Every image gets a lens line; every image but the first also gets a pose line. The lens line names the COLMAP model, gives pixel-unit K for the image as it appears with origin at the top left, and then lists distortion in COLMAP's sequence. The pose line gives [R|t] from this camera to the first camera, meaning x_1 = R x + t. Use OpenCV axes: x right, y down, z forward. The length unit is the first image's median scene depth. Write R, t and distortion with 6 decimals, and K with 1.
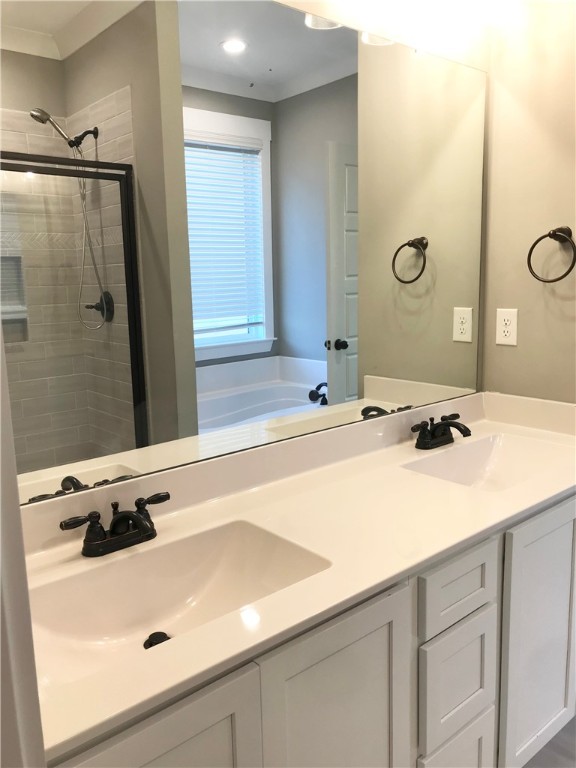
lens RADIAL K [[628.9, 0, 288.4], [0, 628.9, 385.8], [0, 0, 1]] dist [0.039134, -0.011373]
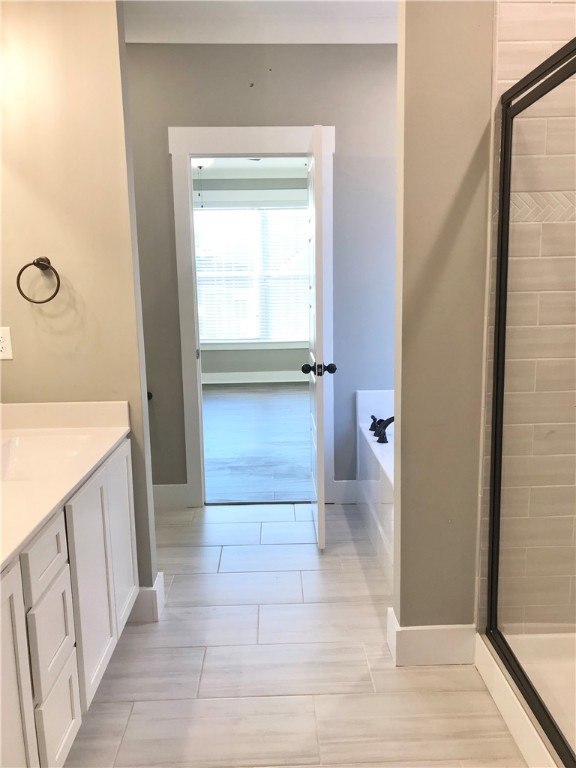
lens RADIAL K [[628.9, 0, 288.6], [0, 628.9, 384.3], [0, 0, 1]] dist [0.039134, -0.011373]
pose [[0.627821, -0.116598, 0.769575, -0.225710], [0.146603, 0.988734, 0.030203, 0.020016], [-0.764427, 0.093860, 0.637841, -0.098536]]
